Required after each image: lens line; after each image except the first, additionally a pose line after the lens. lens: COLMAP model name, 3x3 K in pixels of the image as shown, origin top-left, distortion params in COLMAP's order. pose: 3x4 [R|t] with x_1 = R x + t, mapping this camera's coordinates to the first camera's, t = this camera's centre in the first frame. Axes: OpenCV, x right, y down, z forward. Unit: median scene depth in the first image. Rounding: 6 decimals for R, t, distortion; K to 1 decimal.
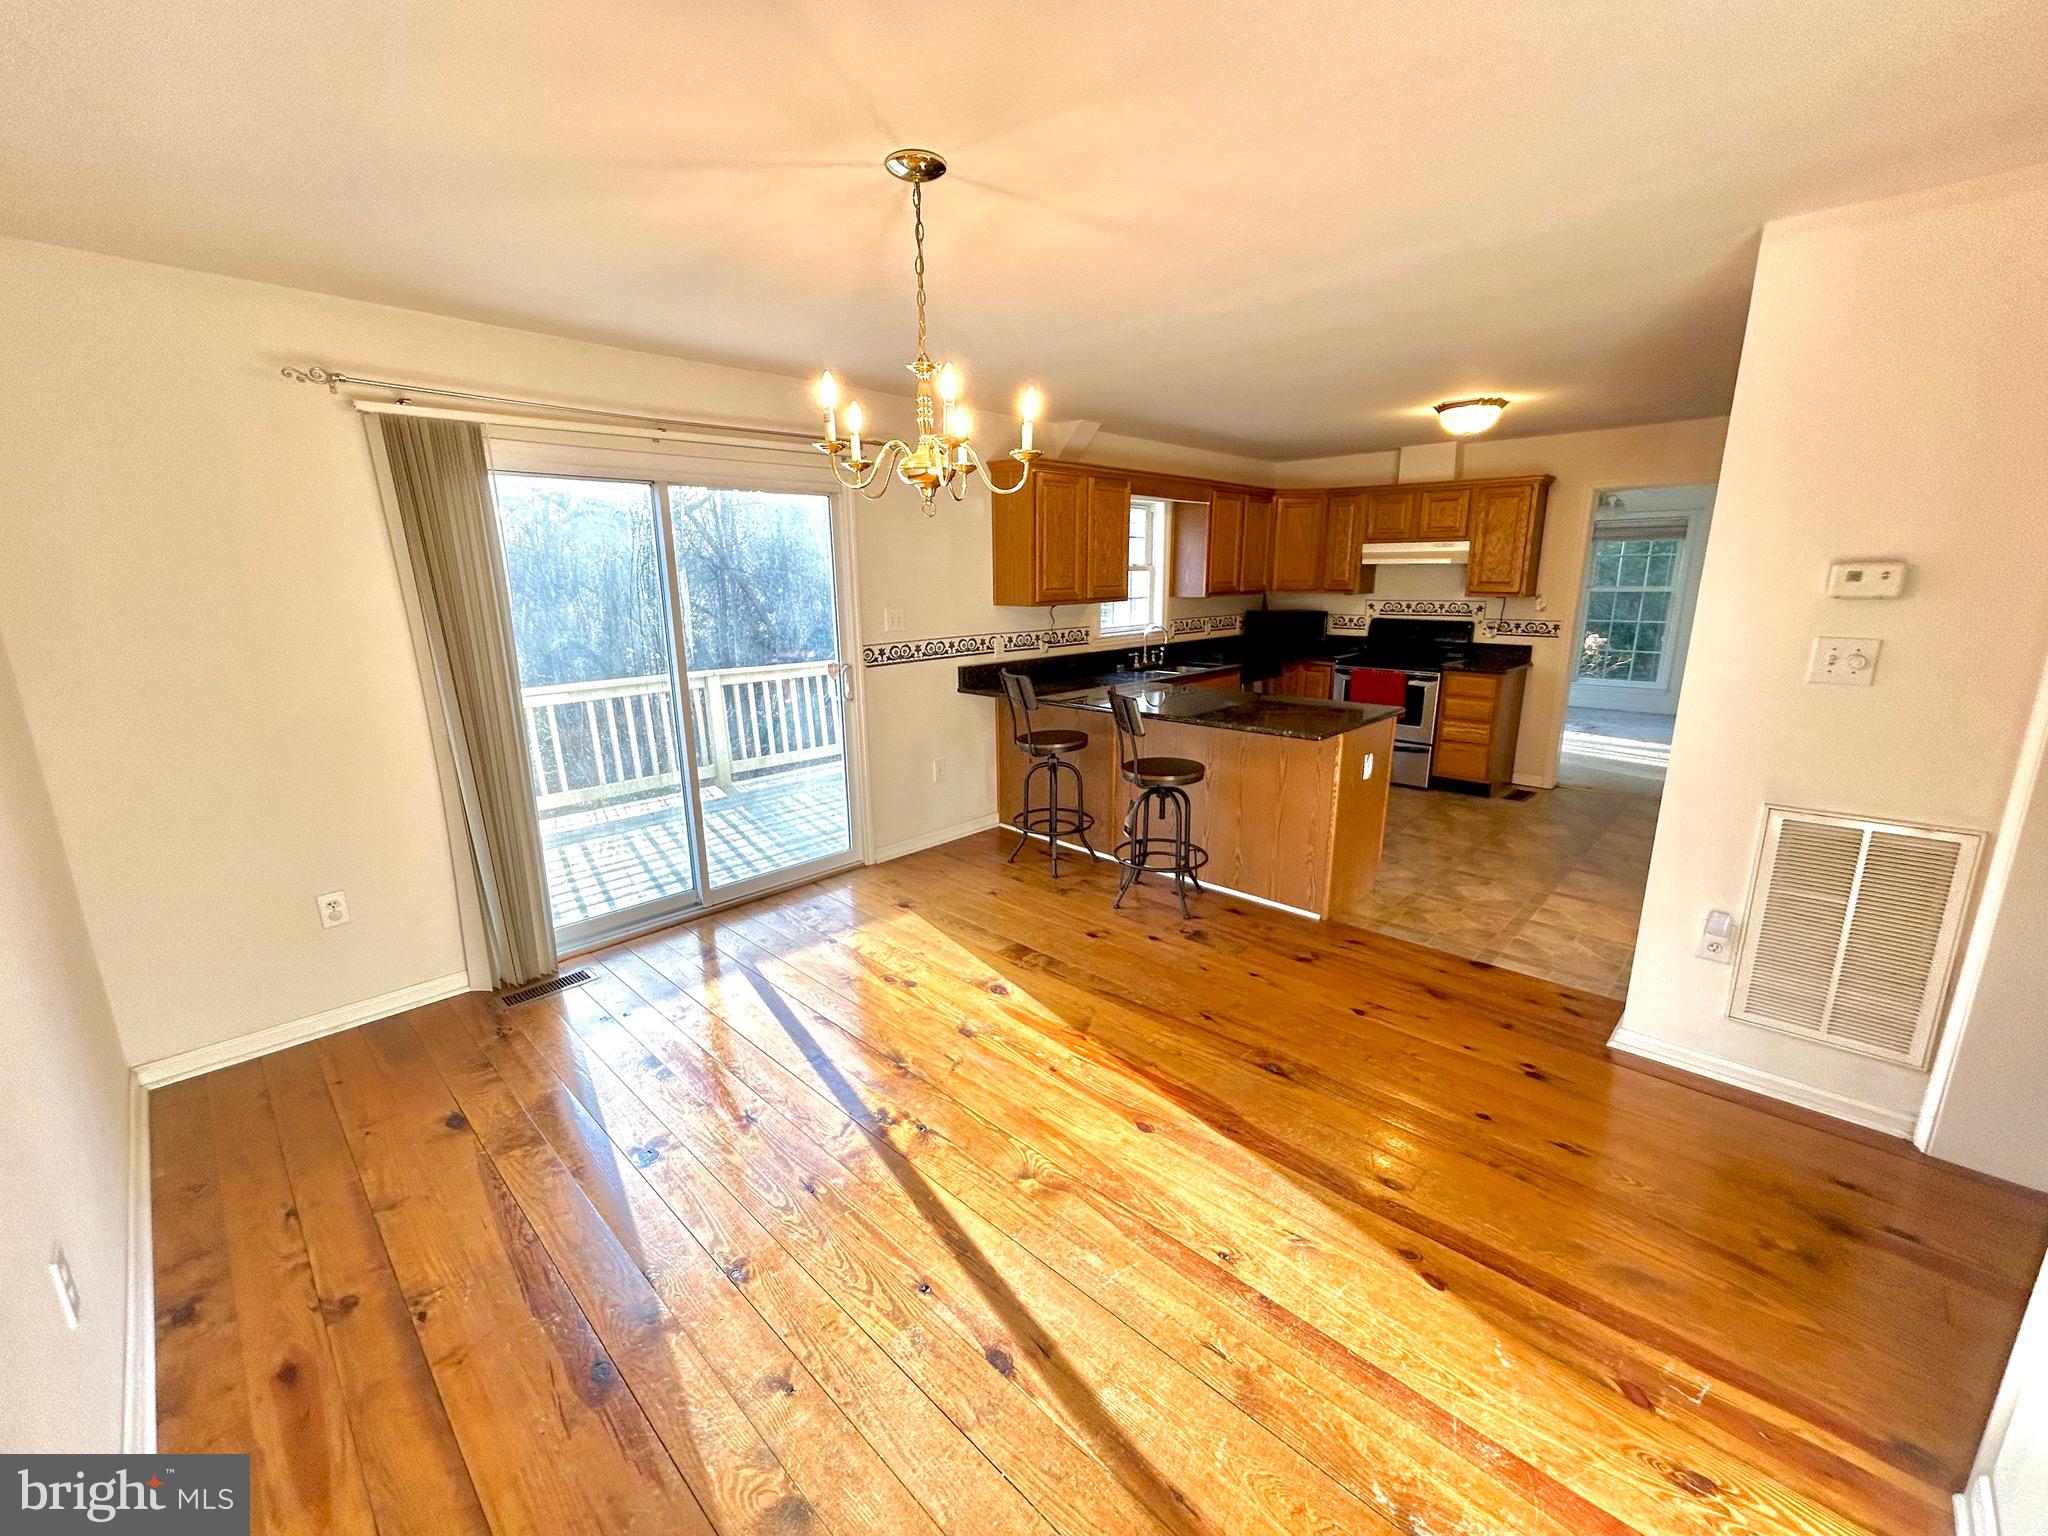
lens RADIAL K [[834.1, 0, 1024.2], [0, 834.1, 765.5], [0, 0, 1]] dist [-0.000689, 0.000116]
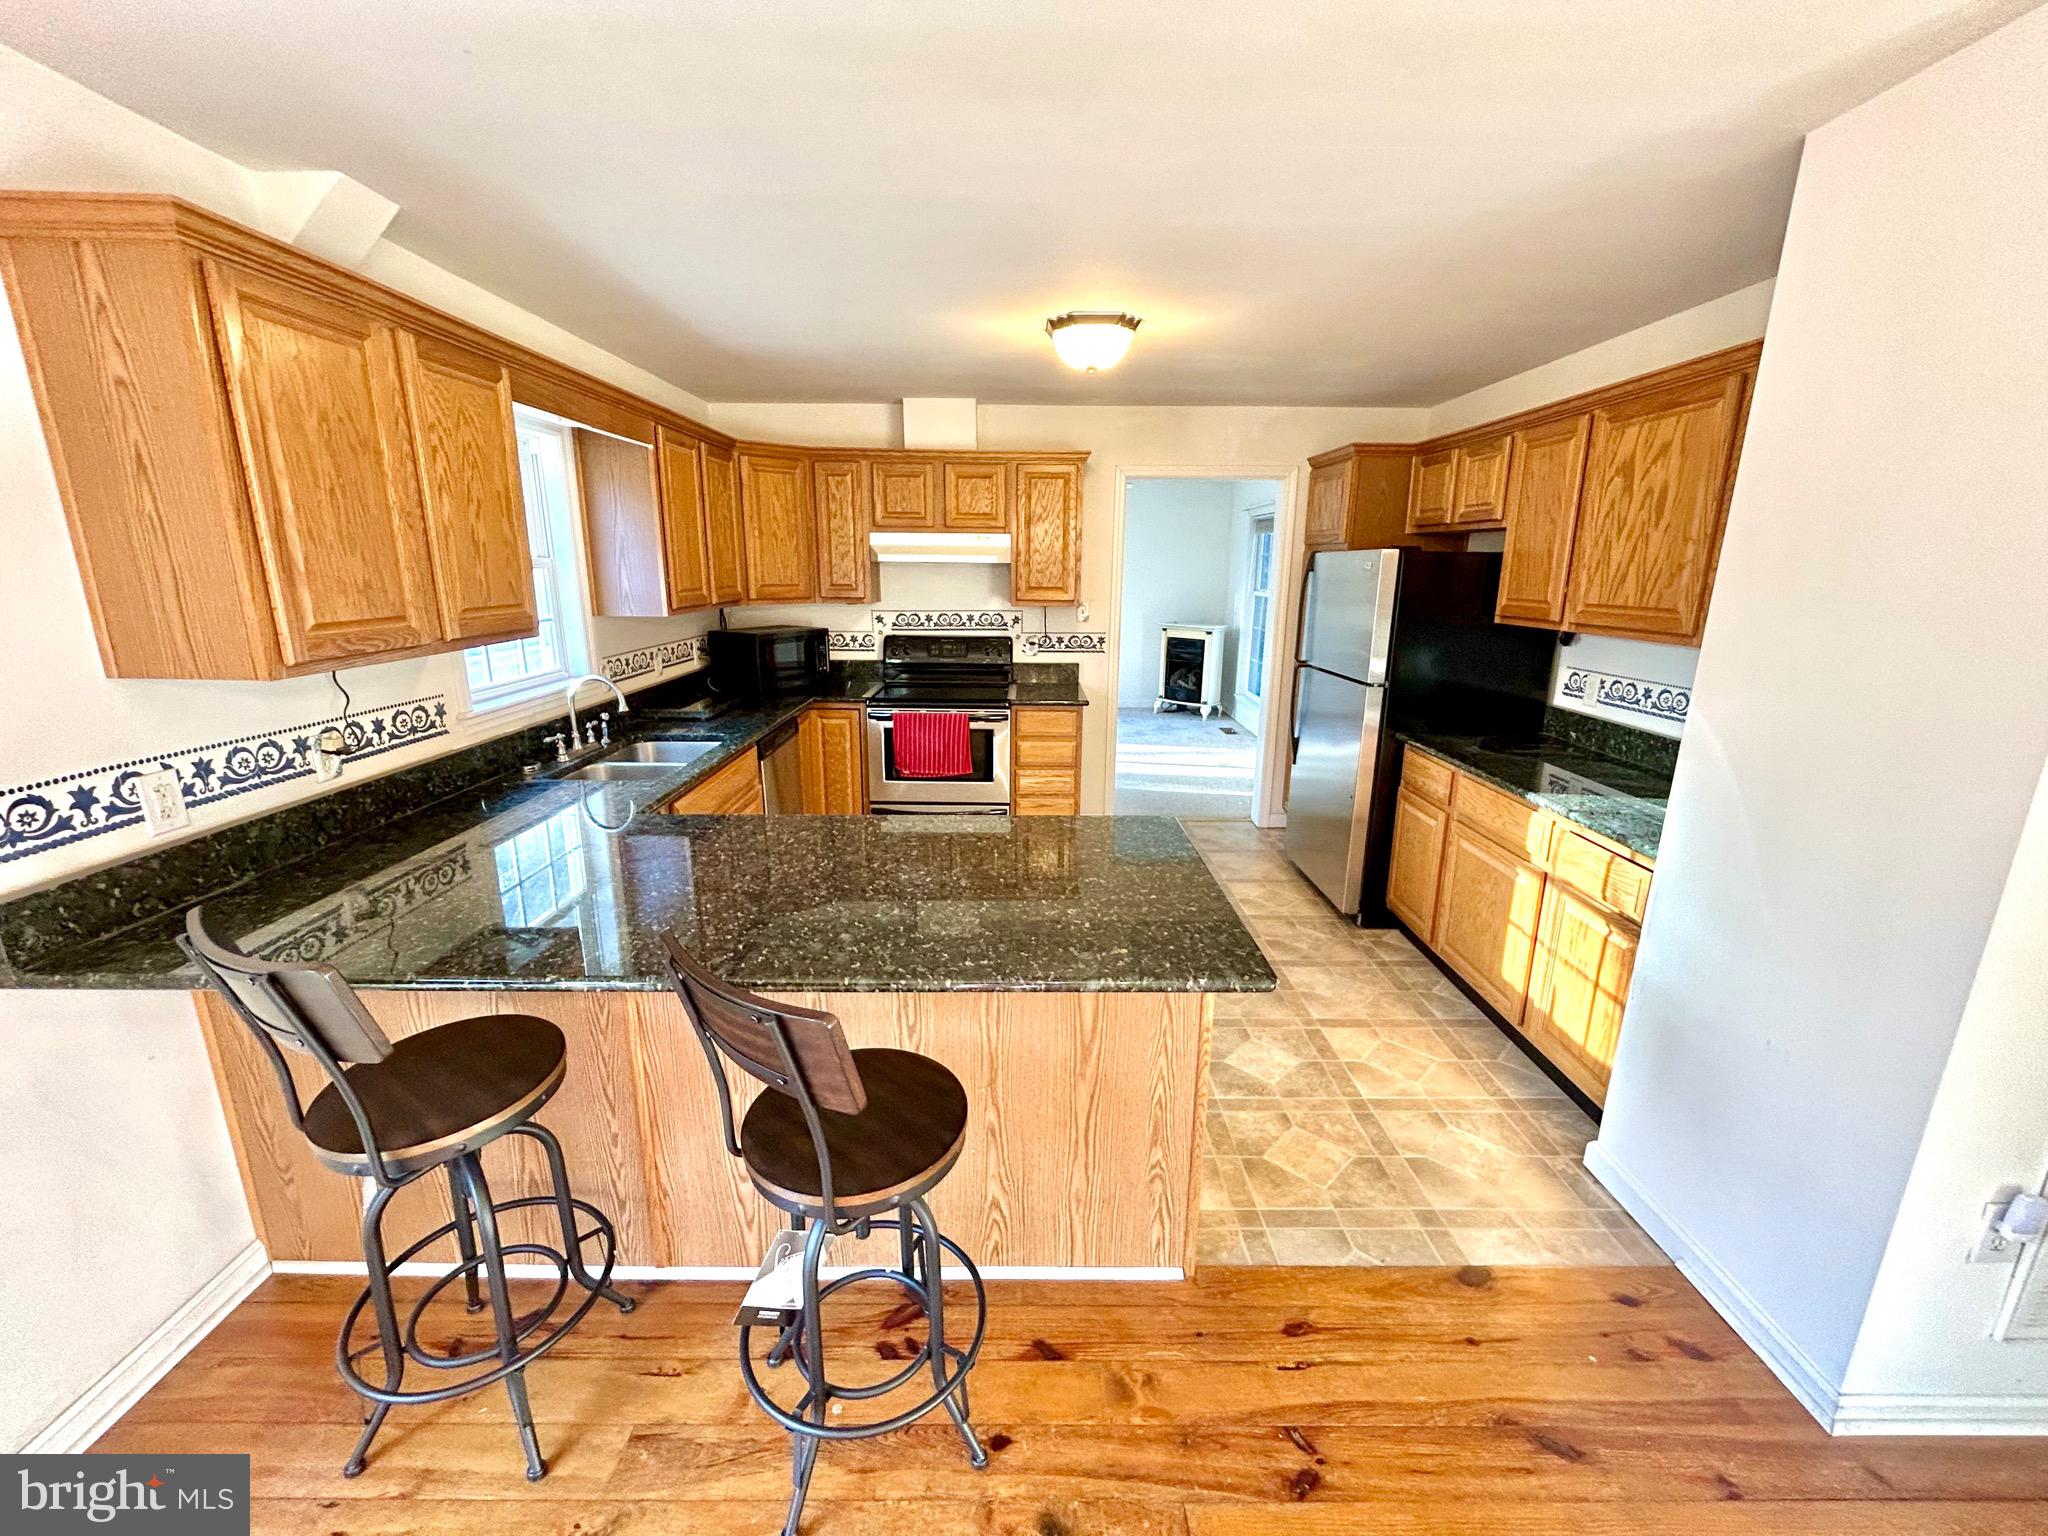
lens RADIAL K [[828.4, 0, 1024.0], [0, 828.4, 768.0], [0, 0, 1]] dist [0.001043, 0.000690]
pose [[0.720002, -0.154112, 0.676643, -0.003818], [0.144206, 0.986972, 0.071345, -0.108712], [-0.678823, 0.046208, 0.732846, 0.441628]]
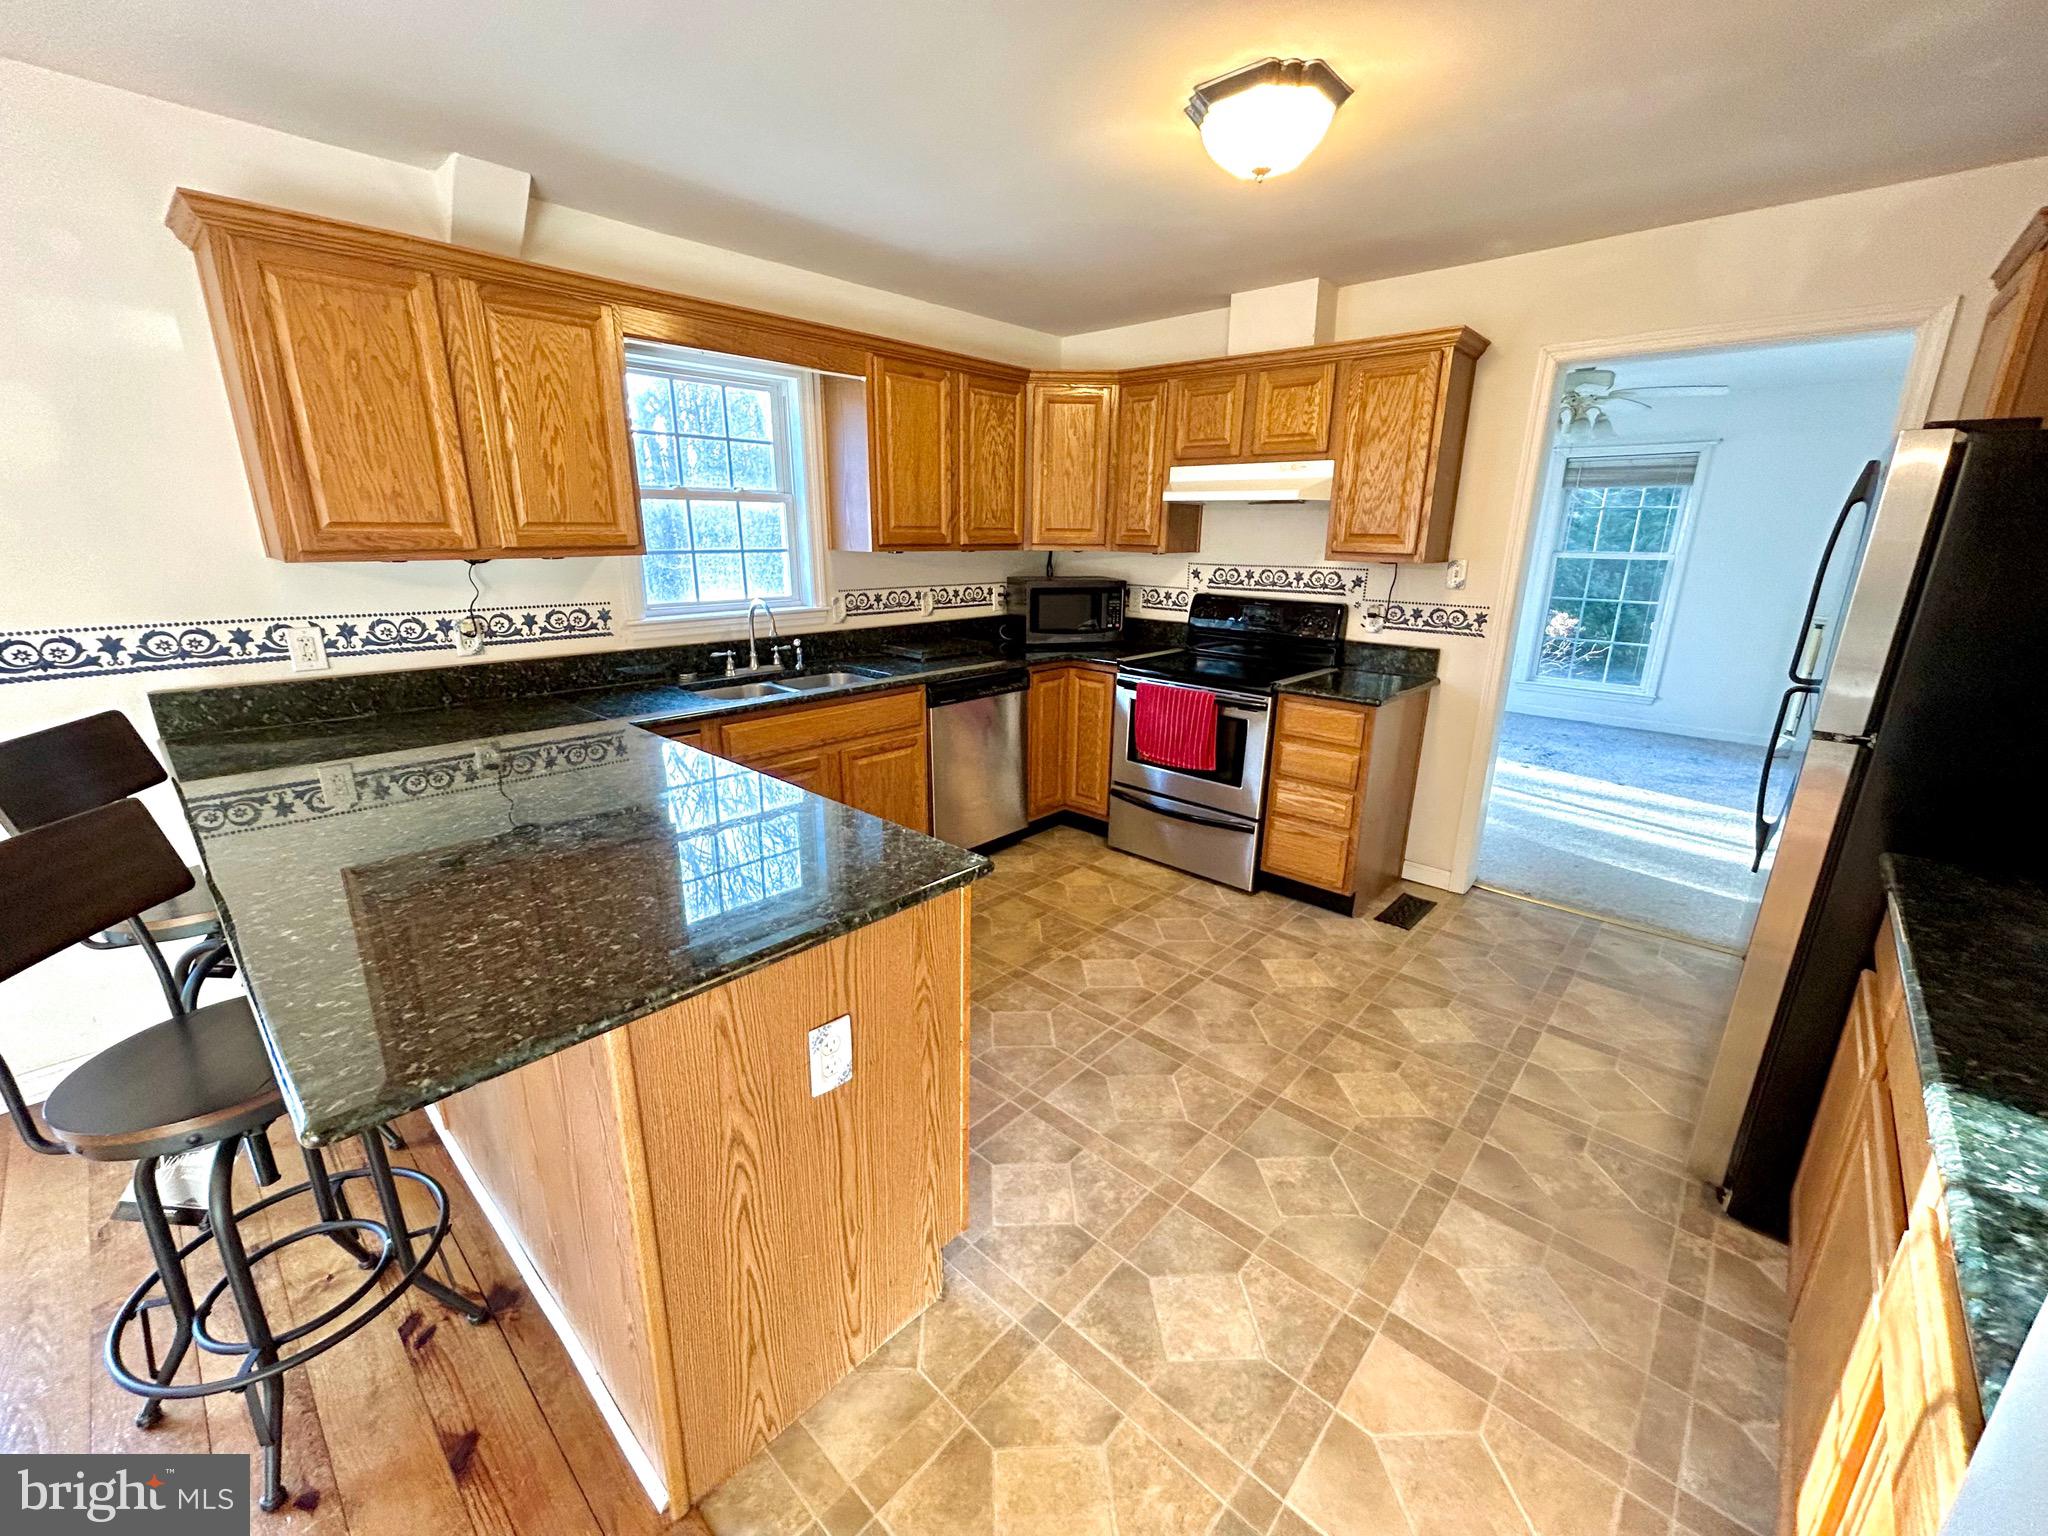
lens RADIAL K [[828.4, 0, 1024.0], [0, 828.4, 768.0], [0, 0, 1]] dist [0.001043, 0.000690]
pose [[0.999651, 0.014929, 0.021783, 0.315255], [-0.016062, 0.998475, 0.052815, -0.088549], [-0.020961, -0.053146, 0.998367, 0.436481]]
